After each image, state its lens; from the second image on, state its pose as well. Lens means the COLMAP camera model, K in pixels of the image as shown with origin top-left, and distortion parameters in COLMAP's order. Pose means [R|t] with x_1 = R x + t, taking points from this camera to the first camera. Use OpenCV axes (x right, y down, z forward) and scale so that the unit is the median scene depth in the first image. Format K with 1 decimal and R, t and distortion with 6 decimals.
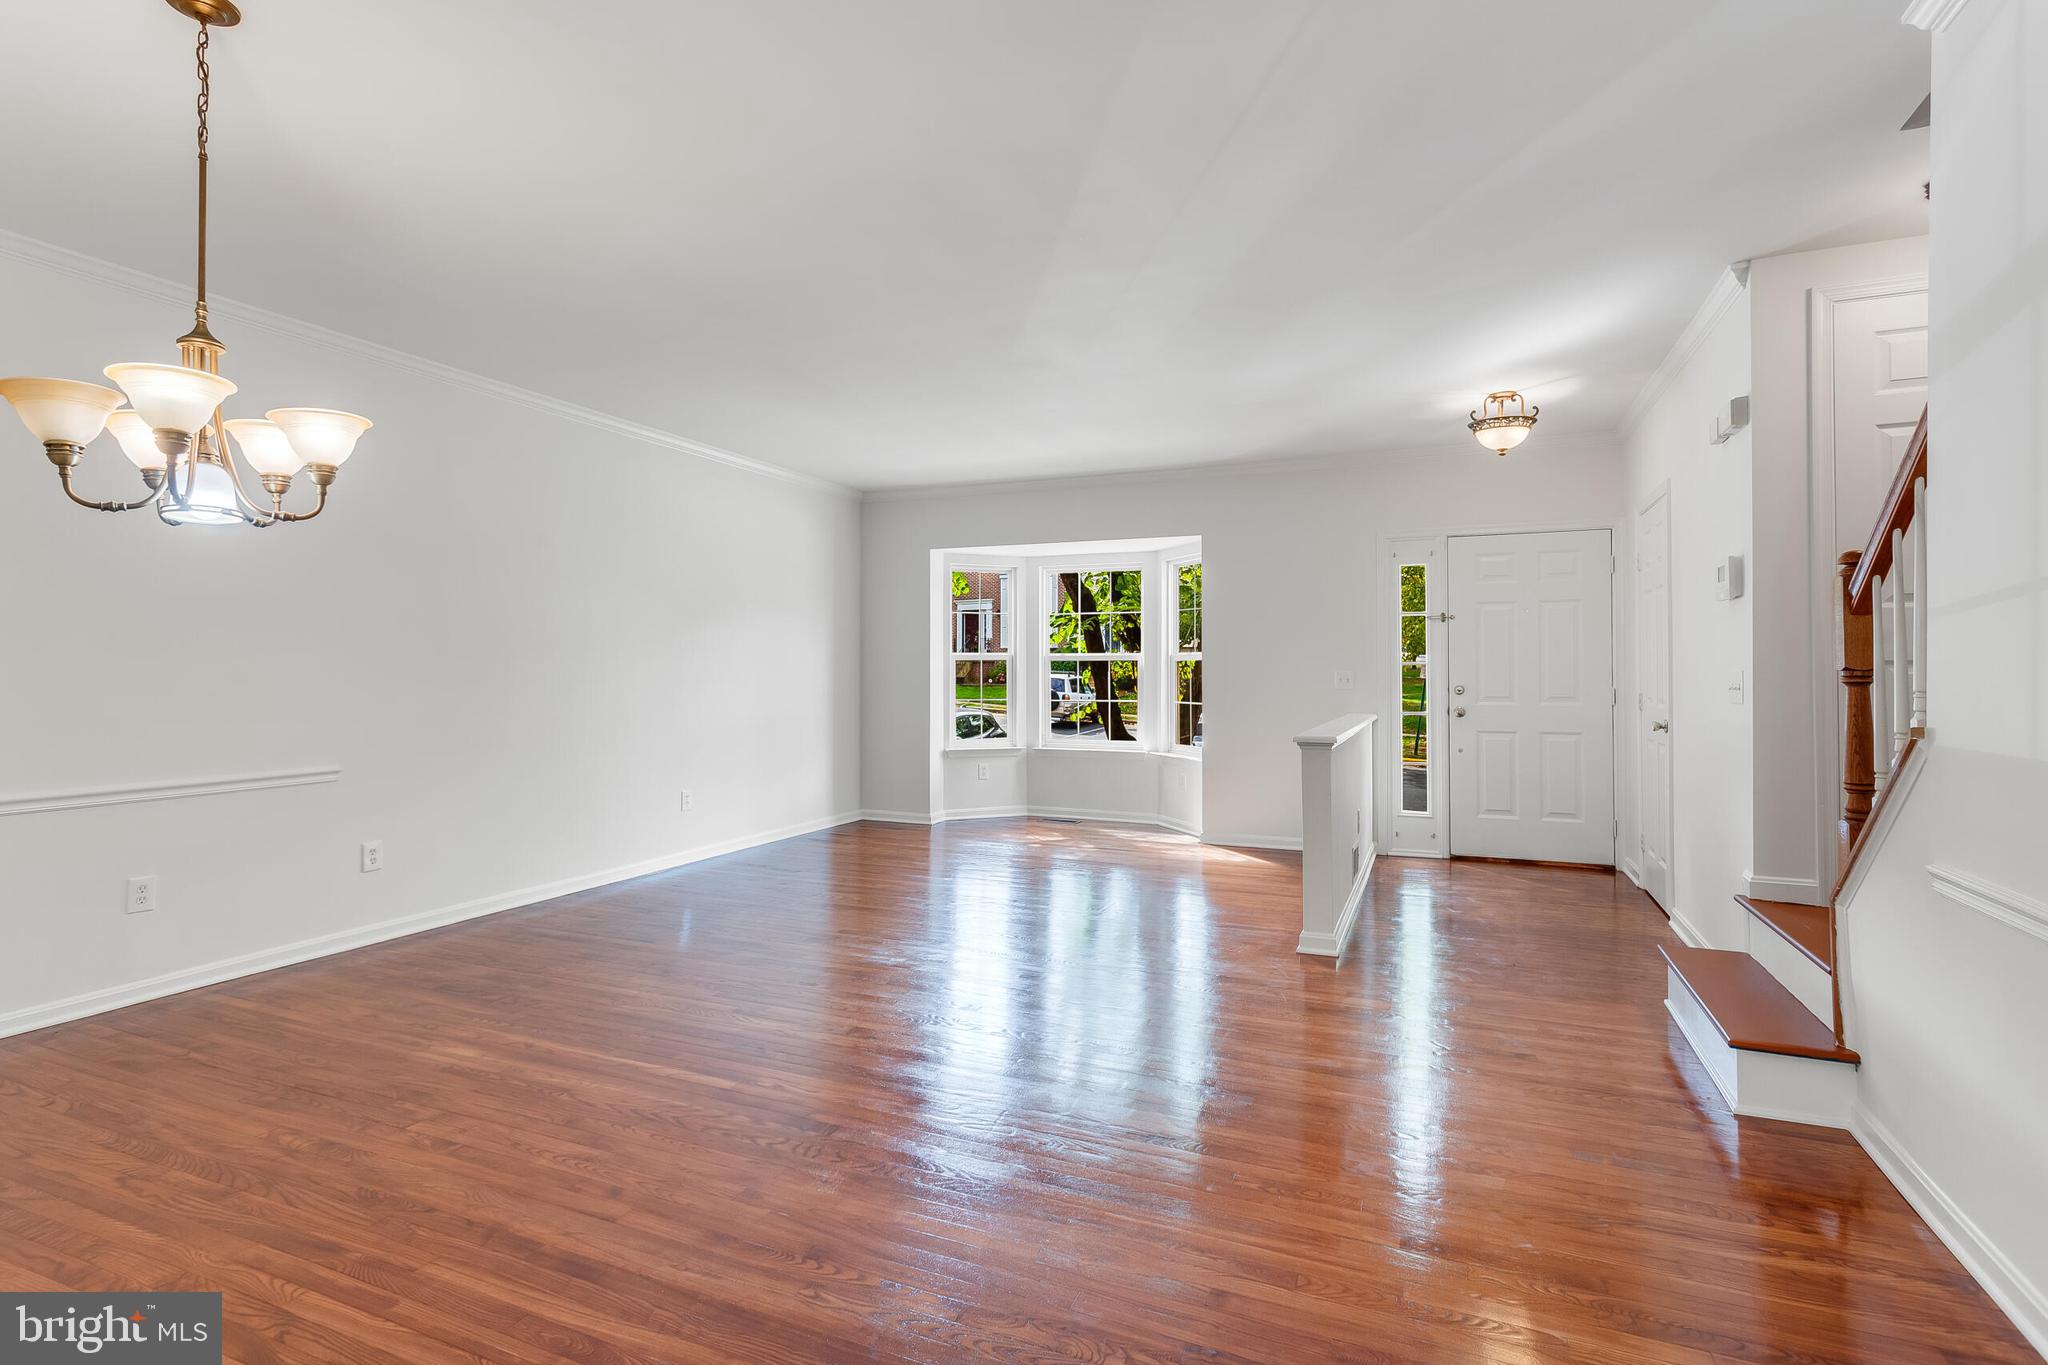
lens RADIAL K [[990.9, 0, 1020.5], [0, 990.9, 678.2], [0, 0, 1]] dist [0.016622, -0.000919]
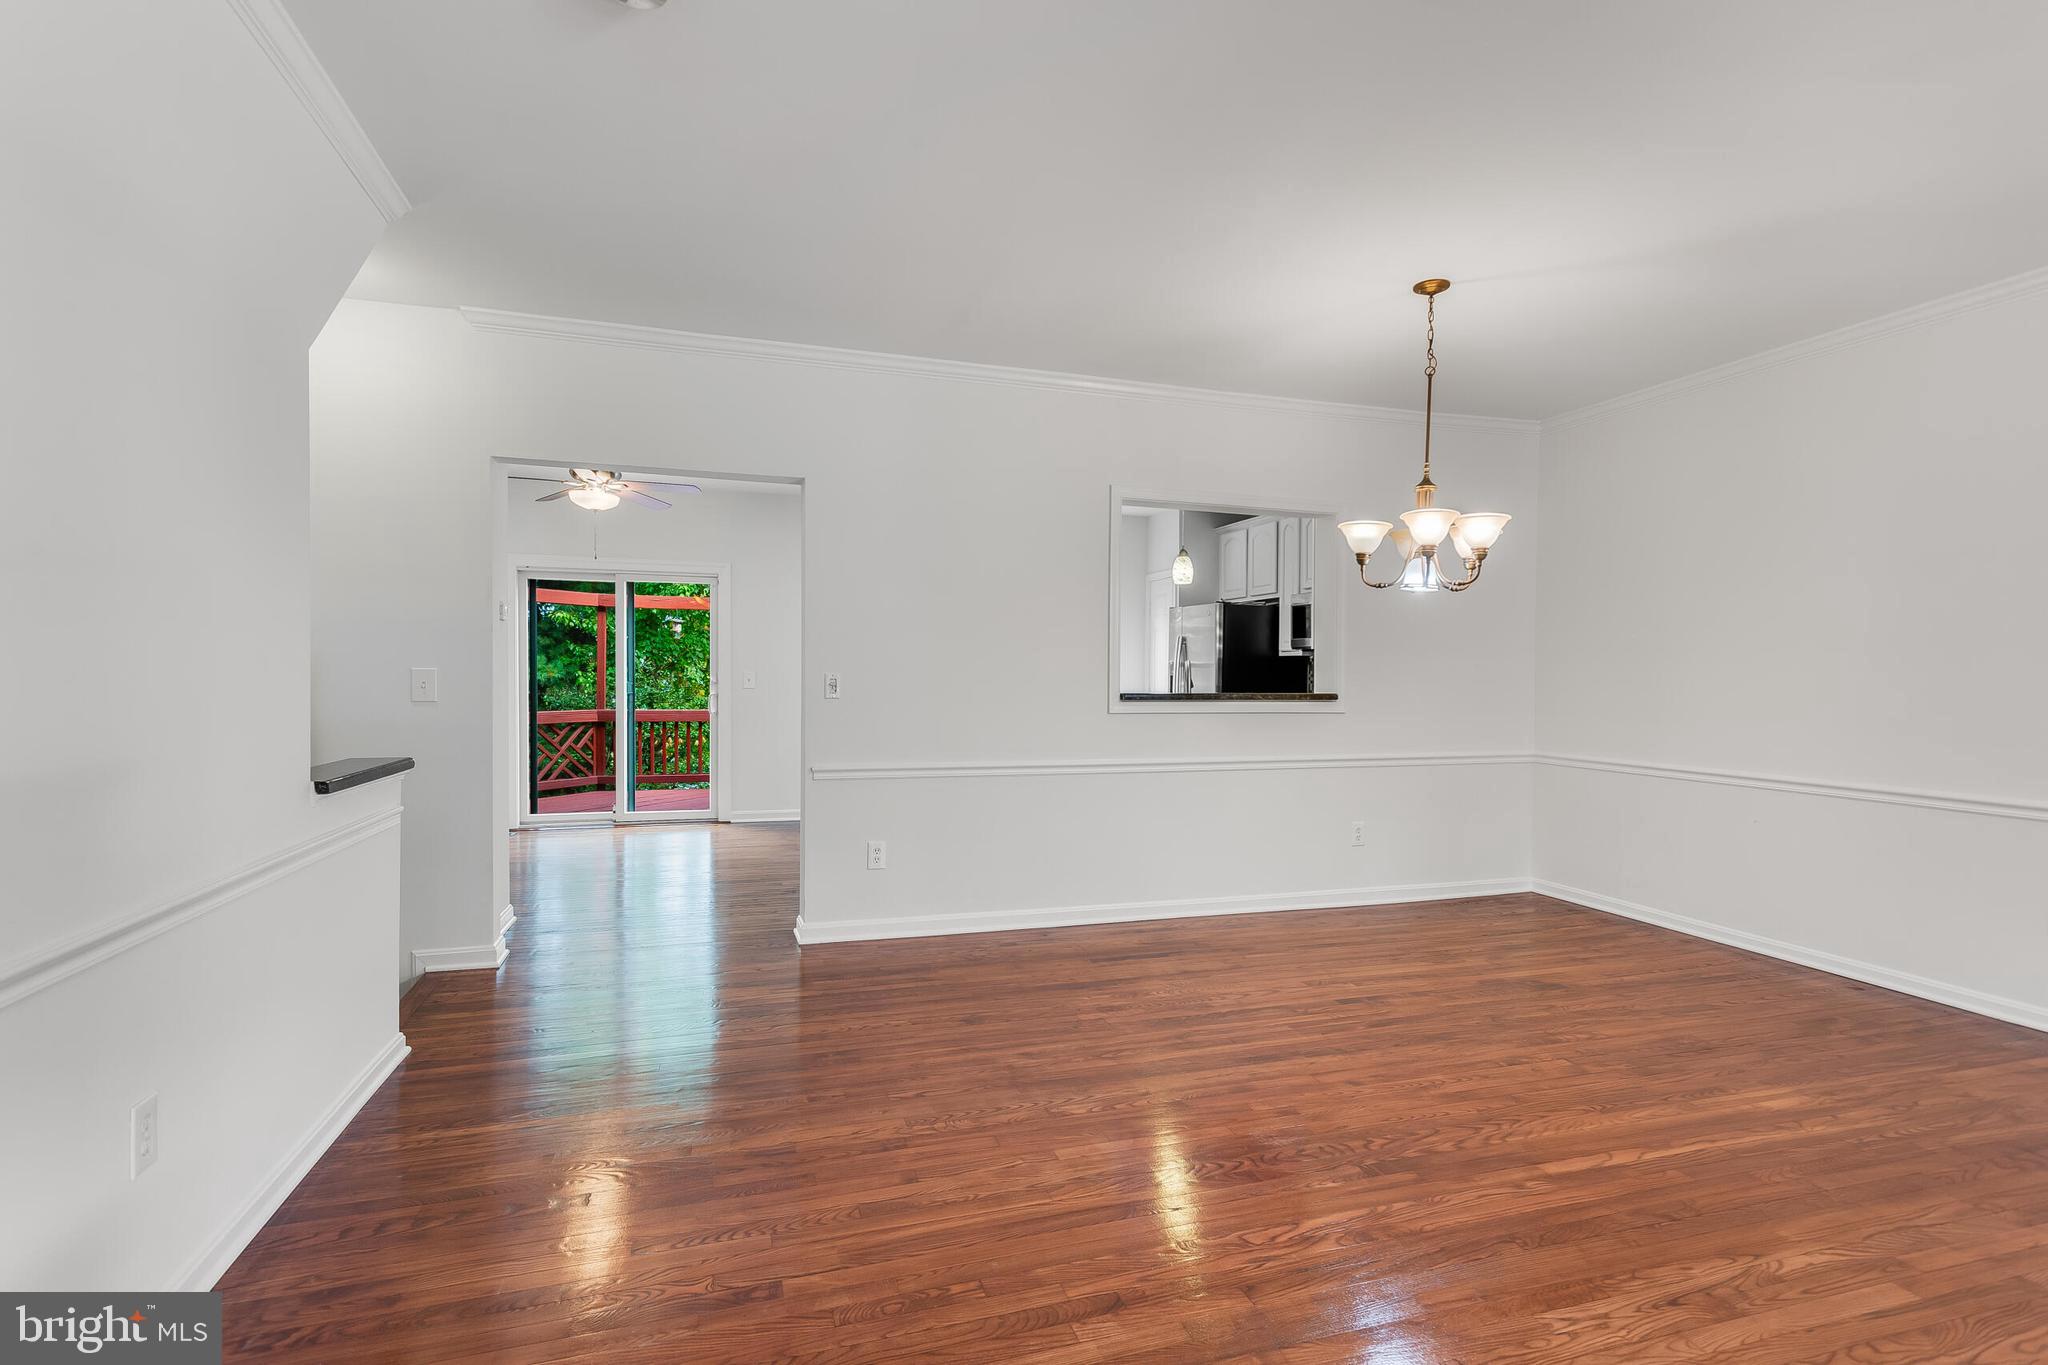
lens RADIAL K [[990.9, 0, 1037.4], [0, 990.9, 690.0], [0, 0, 1]] dist [0.016622, -0.000919]
pose [[-0.753694, 0.000837, -0.657225, 0.234850], [-0.016070, 0.999677, 0.019703, -0.002845], [0.657029, 0.025411, -0.753436, 0.533459]]
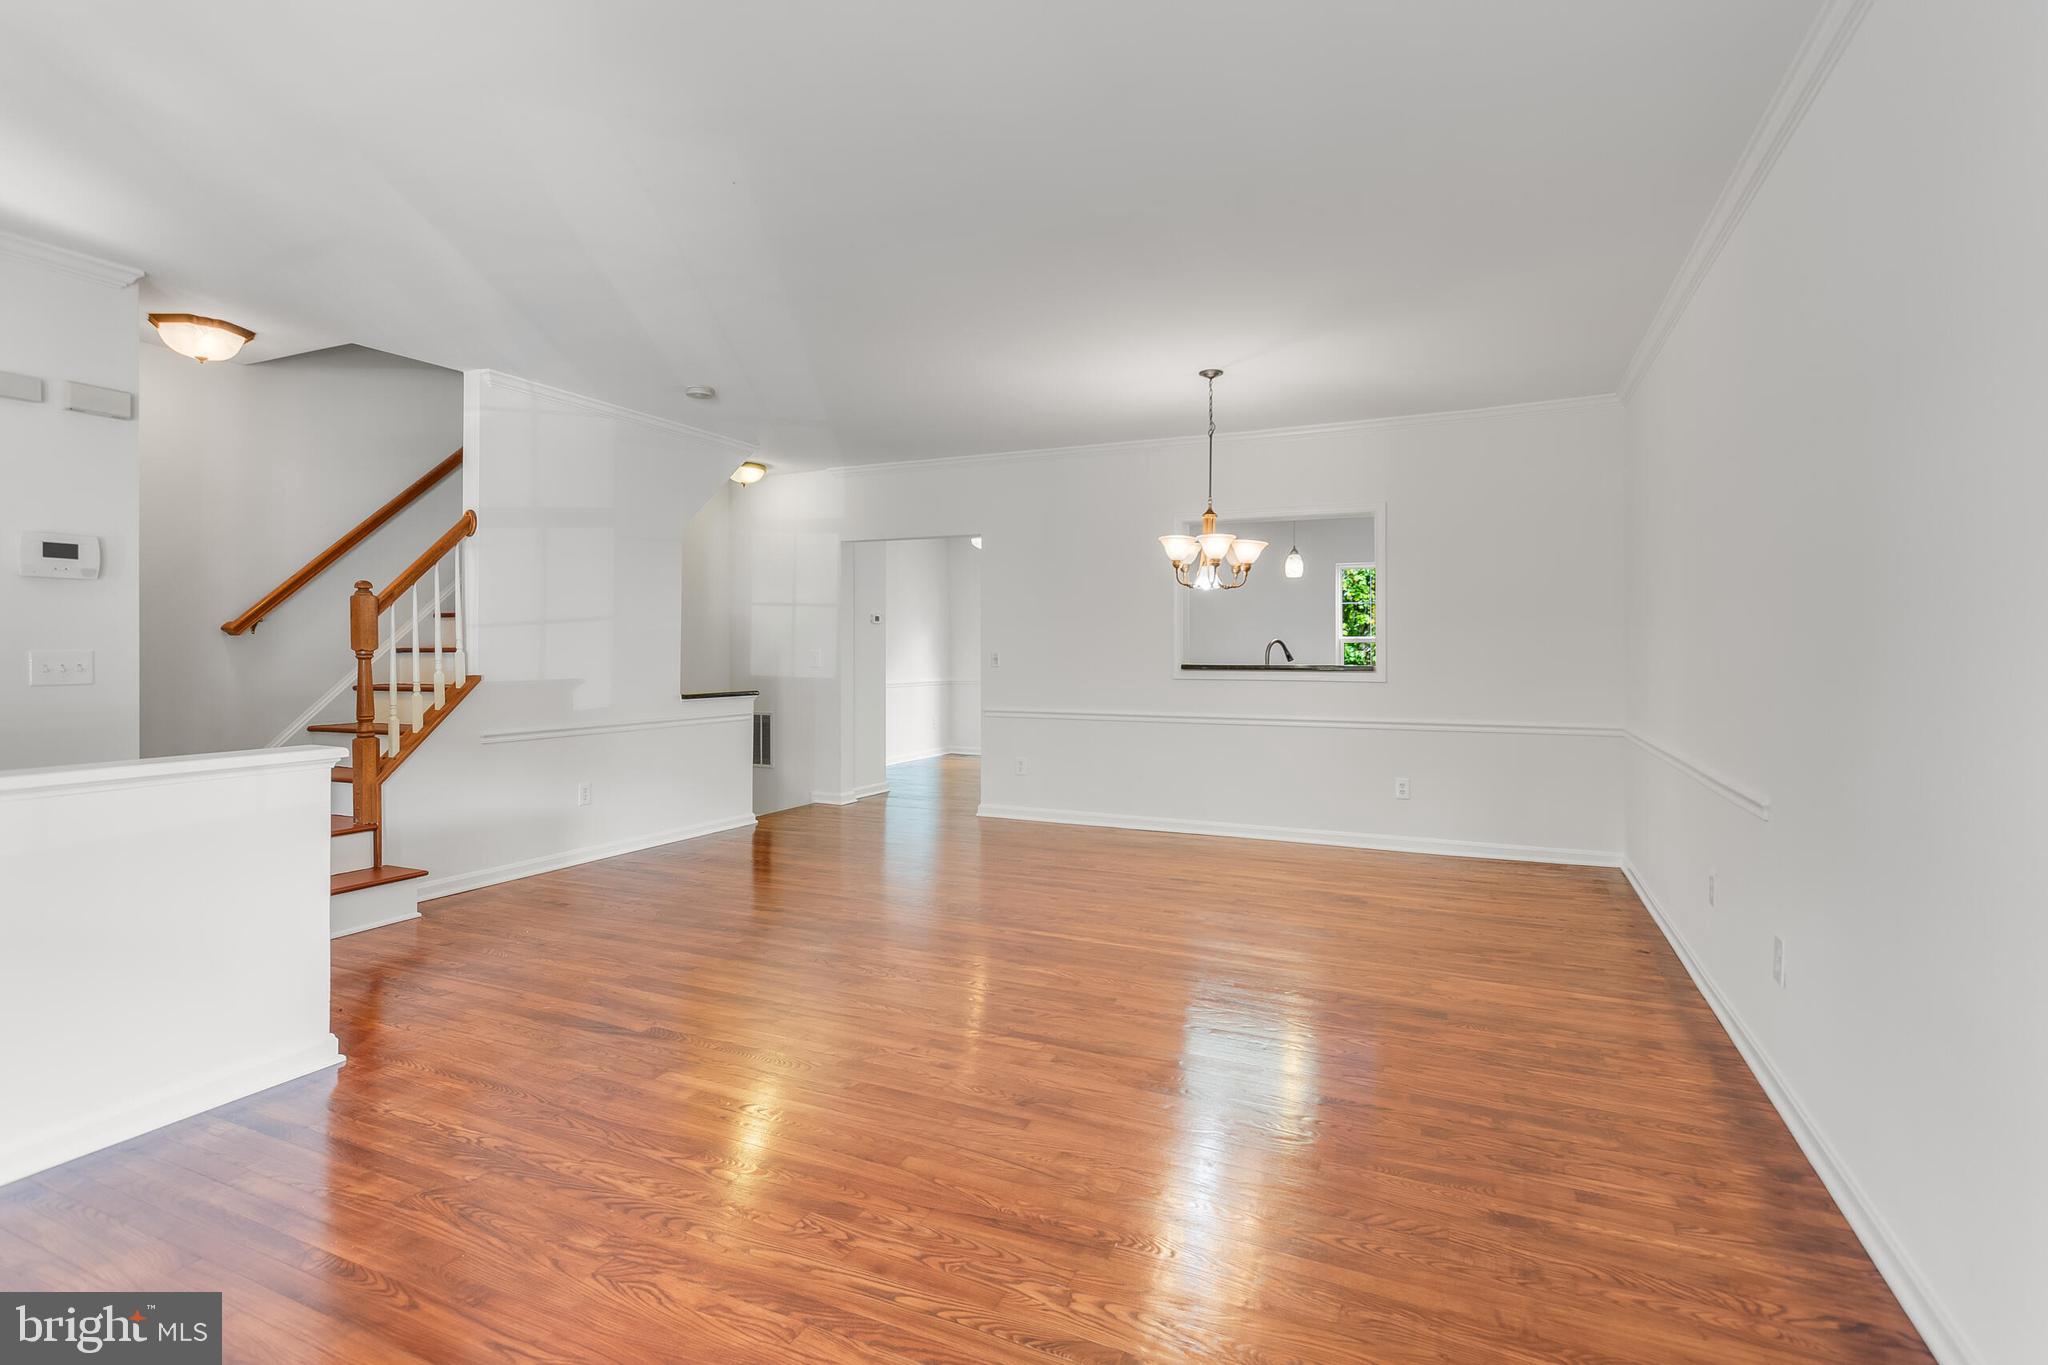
lens RADIAL K [[990.9, 0, 1018.8], [0, 990.9, 640.9], [0, 0, 1]] dist [0.016622, -0.000919]
pose [[-0.999296, -0.002026, 0.037452, -0.127759], [-0.002072, 0.999997, -0.001179, -0.008298], [-0.037450, -0.001256, -0.999298, 0.981390]]
